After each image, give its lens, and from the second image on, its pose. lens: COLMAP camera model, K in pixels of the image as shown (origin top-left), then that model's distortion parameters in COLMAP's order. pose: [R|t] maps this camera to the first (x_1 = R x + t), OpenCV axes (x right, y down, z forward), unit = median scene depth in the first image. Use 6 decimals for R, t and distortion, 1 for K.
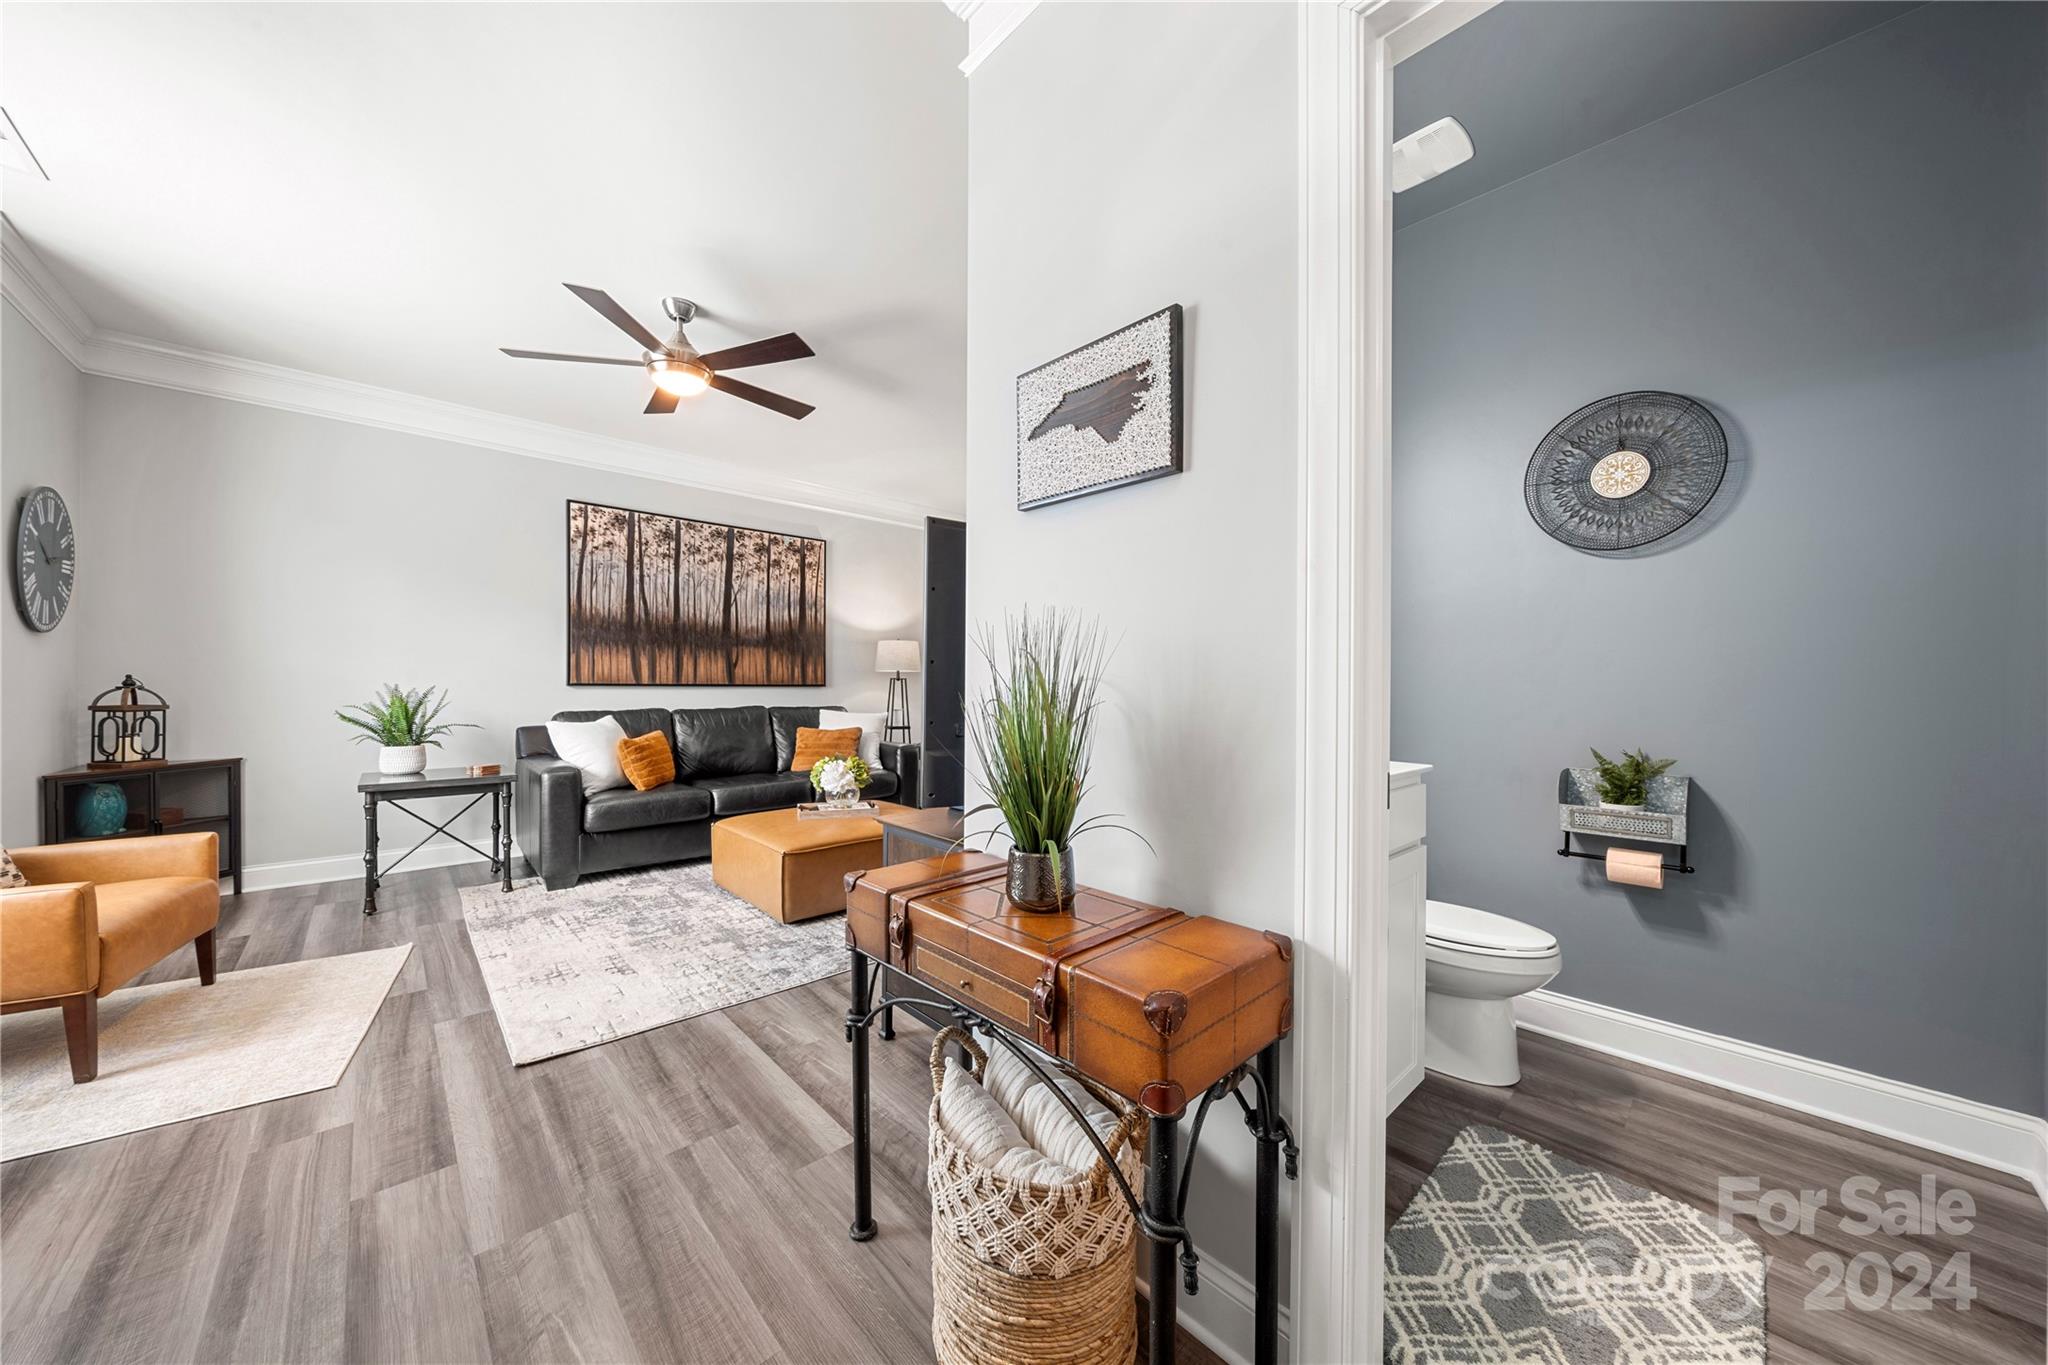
lens RADIAL K [[688.8, 0, 1022.6], [0, 688.8, 687.3], [0, 0, 1]] dist [-0.006611, -0.000038]
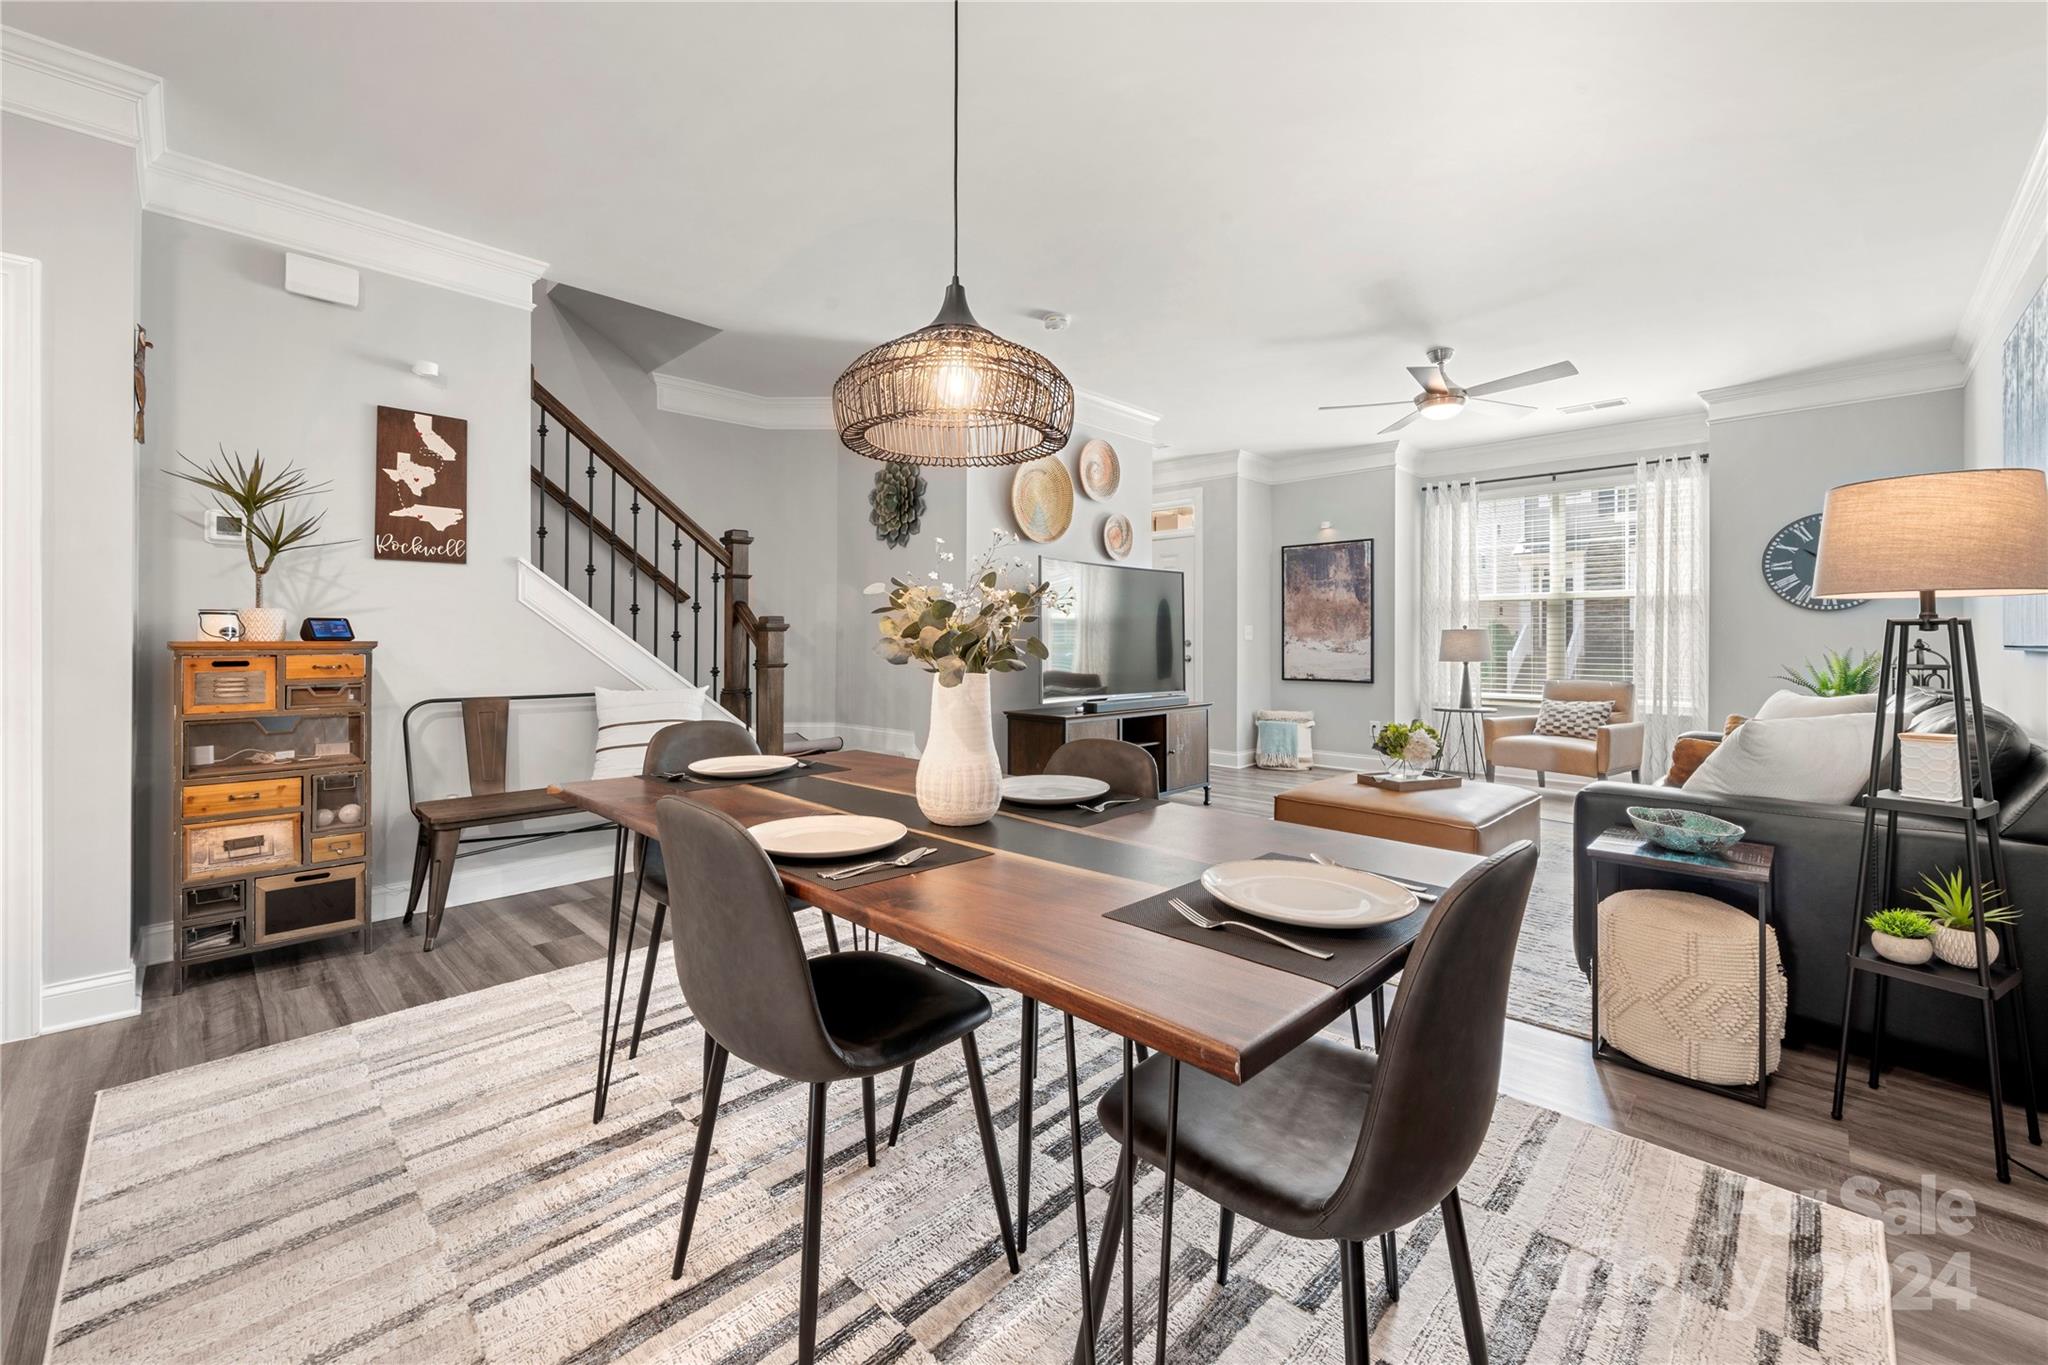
lens RADIAL K [[822.5, 0, 1020.8], [0, 822.5, 636.2], [0, 0, 1]] dist [0.000467, -0.000233]
pose [[-0.998967, -0.009018, -0.044546, 0.338080], [-0.008961, 0.999959, -0.001467, -0.006573], [0.044557, -0.001066, -0.999006, 2.378114]]
